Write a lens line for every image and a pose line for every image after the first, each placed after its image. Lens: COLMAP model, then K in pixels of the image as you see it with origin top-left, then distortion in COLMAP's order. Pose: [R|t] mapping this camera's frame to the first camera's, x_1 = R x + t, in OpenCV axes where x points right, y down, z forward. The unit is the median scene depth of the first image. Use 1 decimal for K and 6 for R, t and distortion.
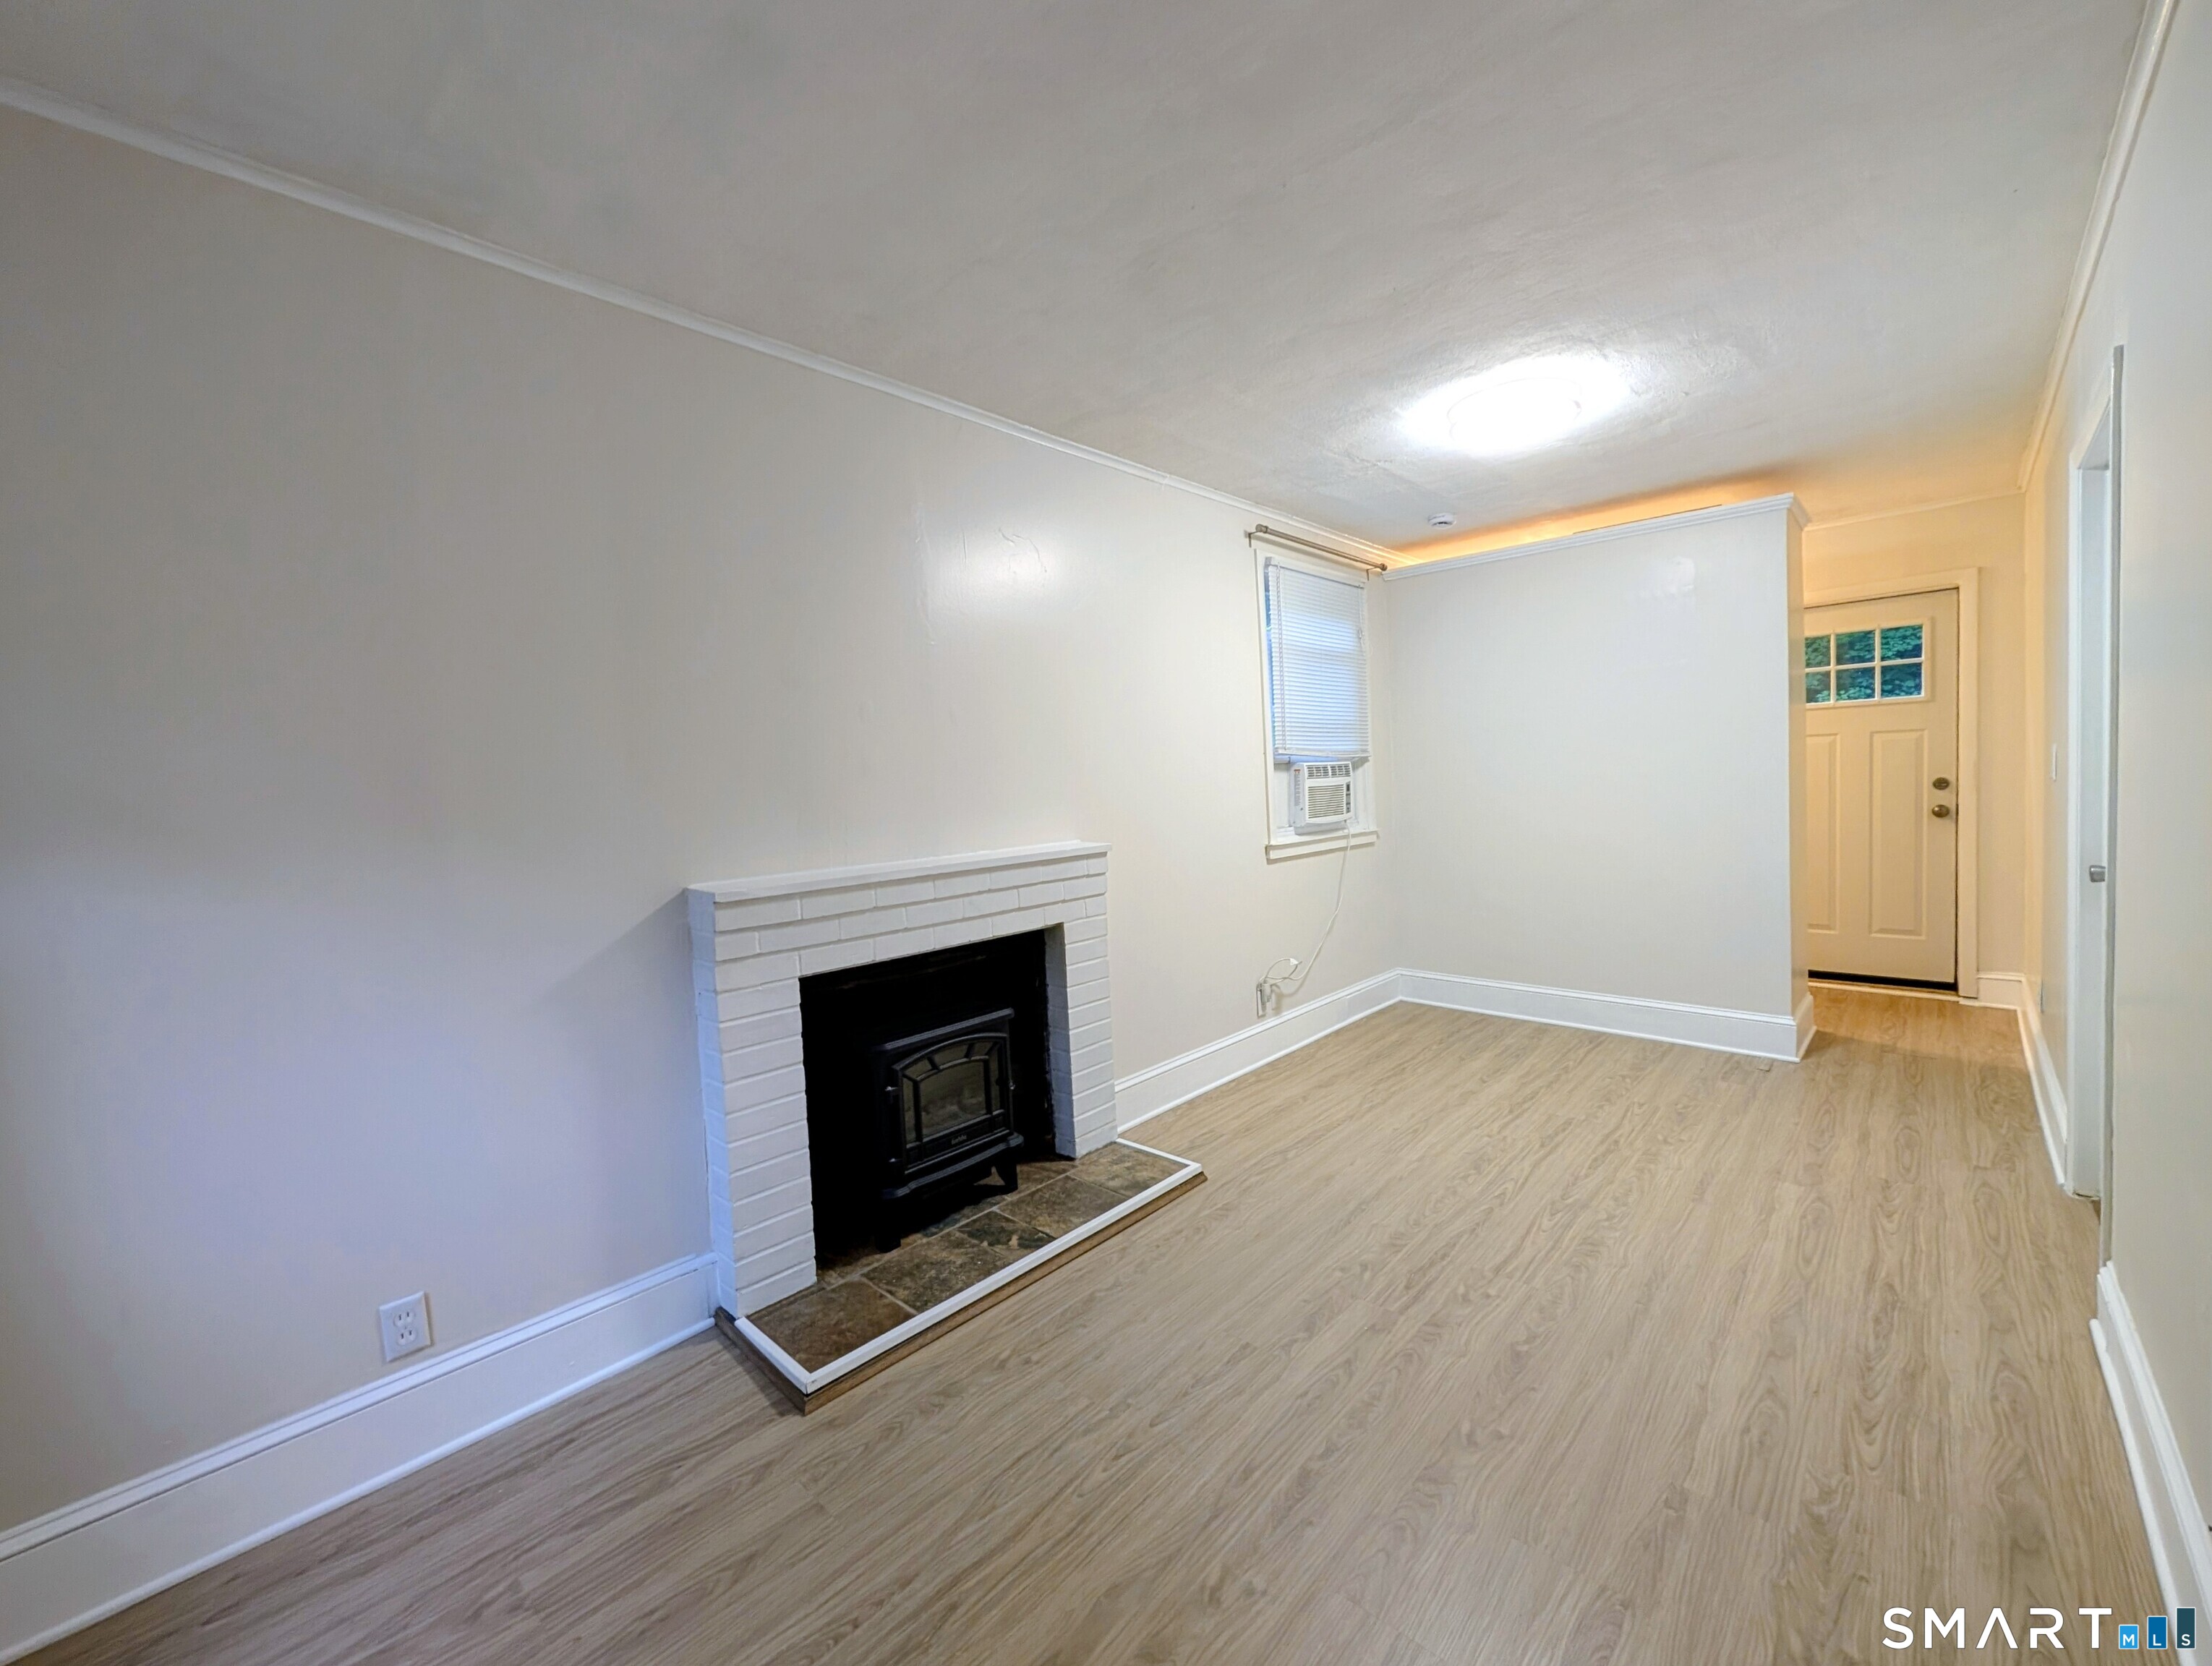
lens RADIAL K [[876.2, 0, 1121.5], [0, 876.2, 830.9], [0, 0, 1]] dist [0.001177, -0.000741]
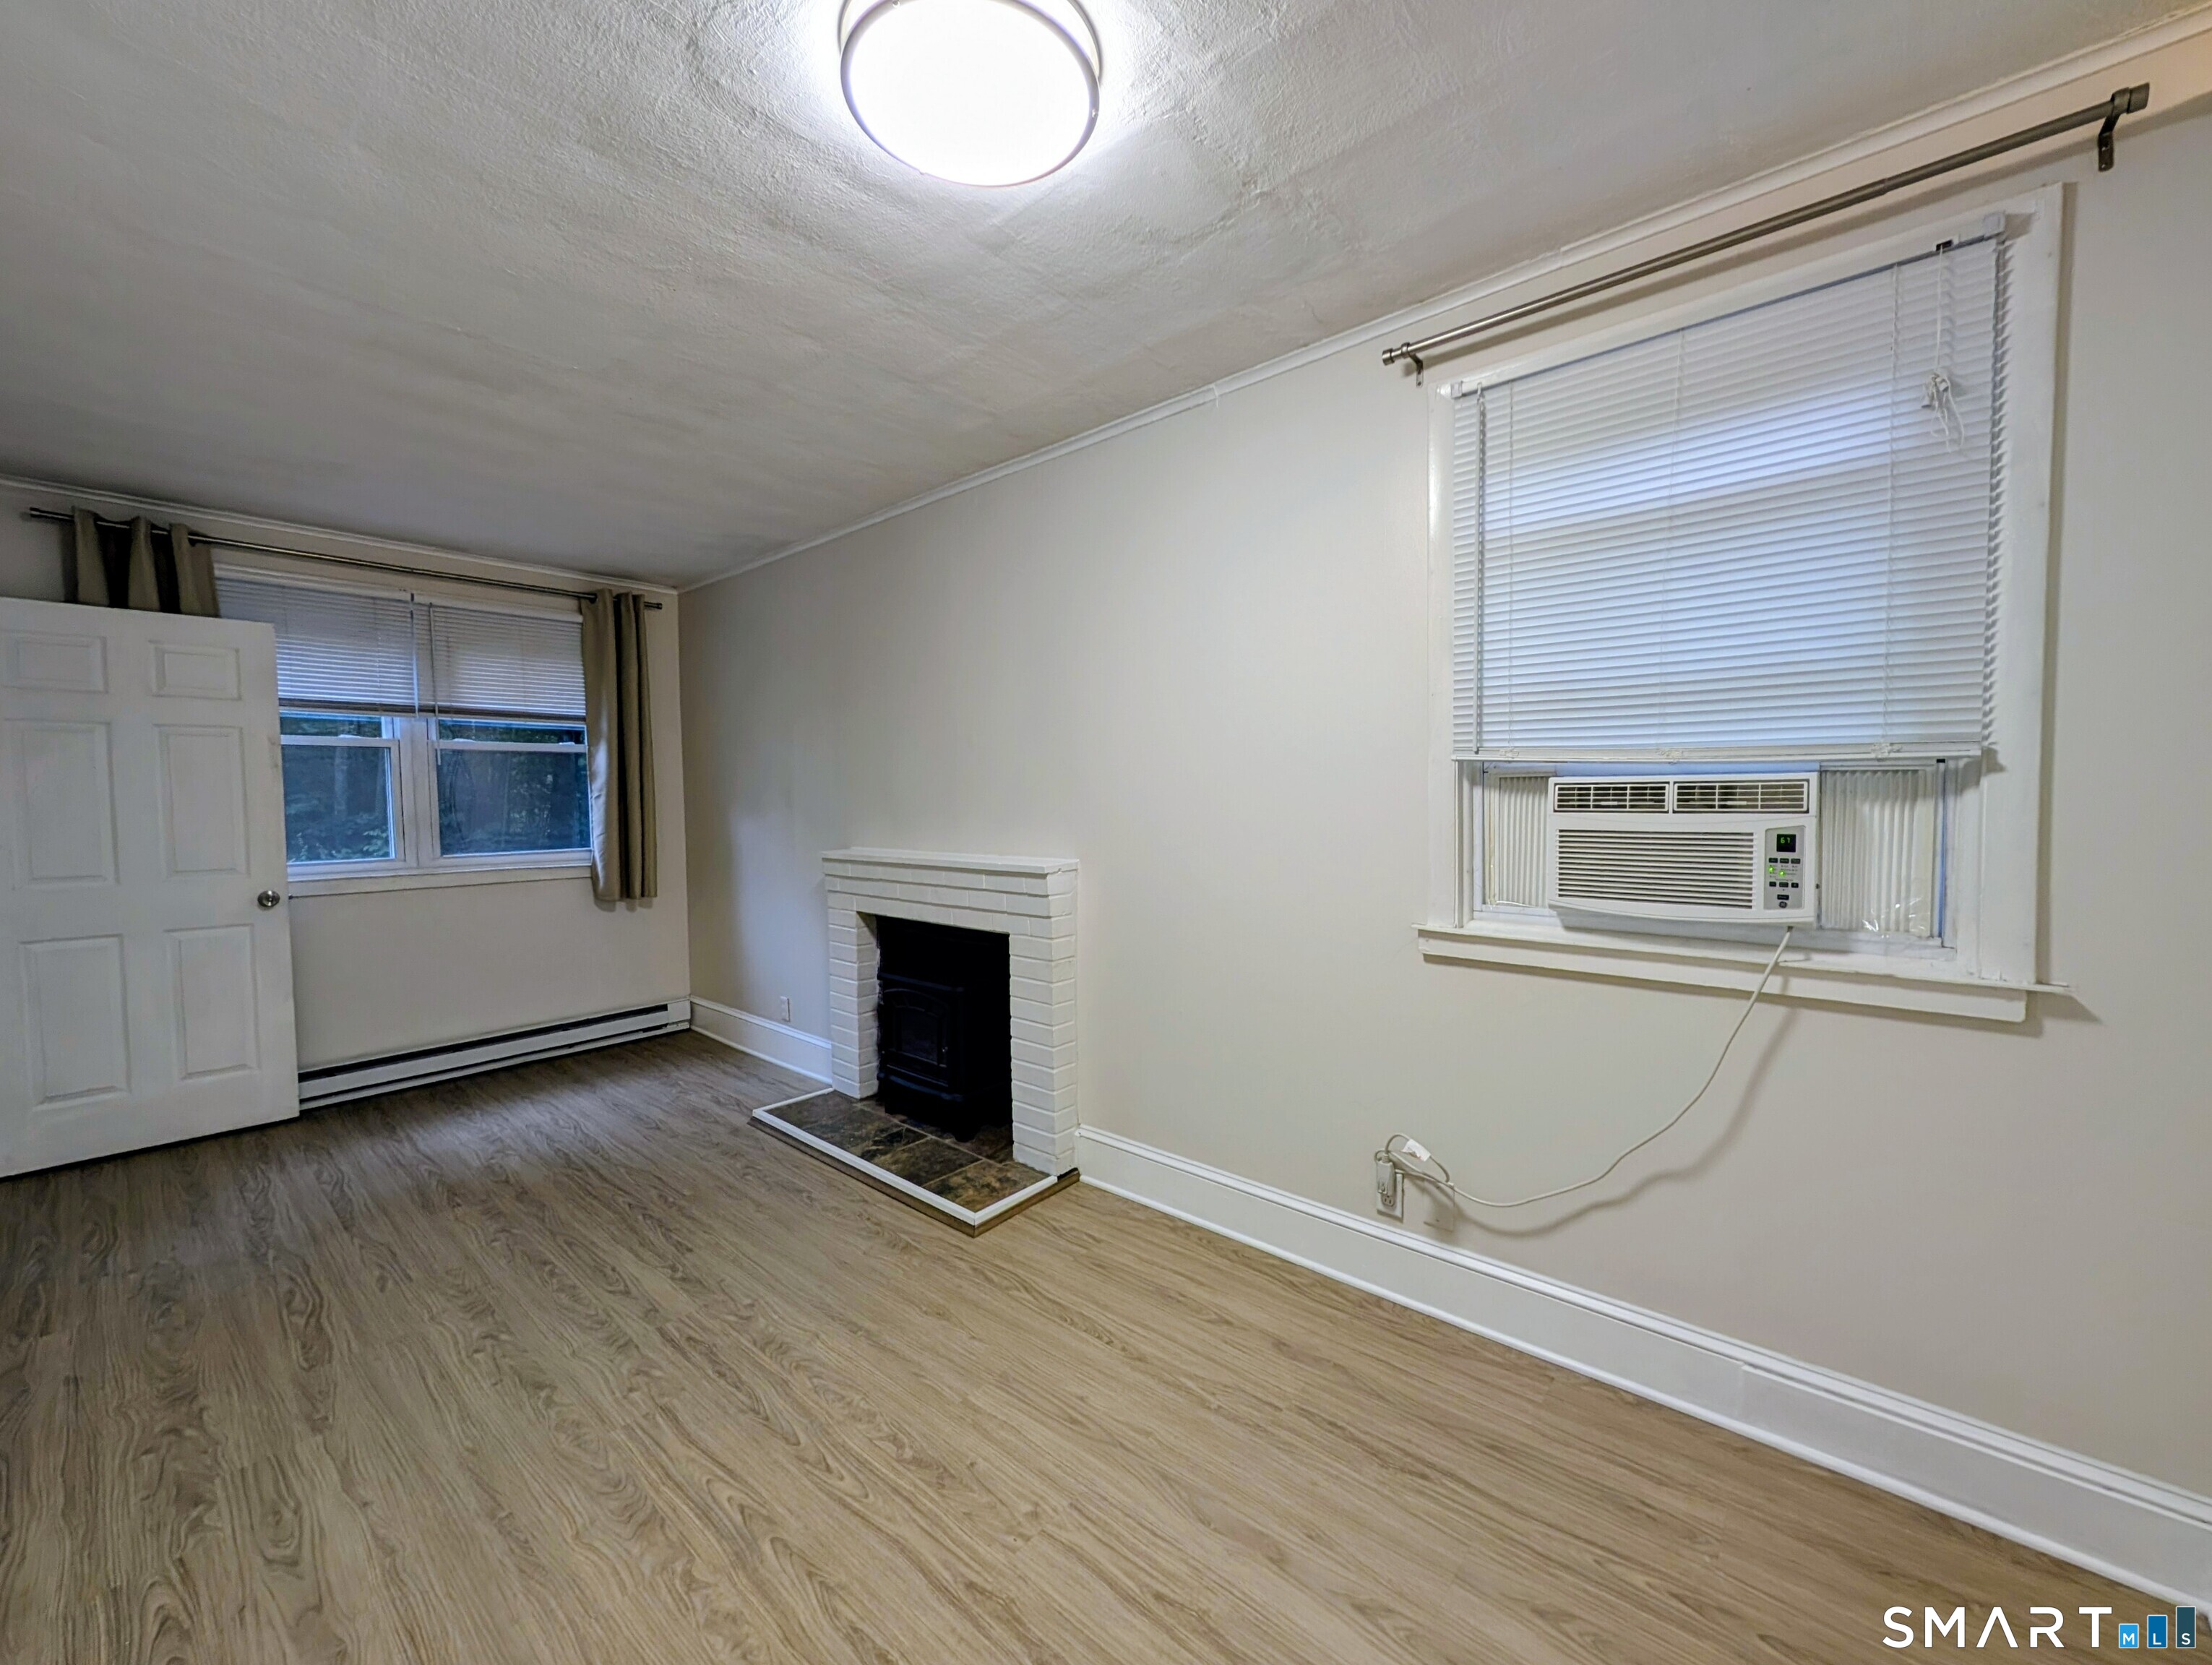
lens RADIAL K [[876.2, 0, 1121.5], [0, 876.2, 830.4], [0, 0, 1]] dist [0.001177, -0.000741]
pose [[0.040248, 0.090046, -0.995124, 1.135192], [-0.046235, 0.995032, 0.088168, -0.135920], [0.998119, 0.042461, 0.044211, 1.264822]]
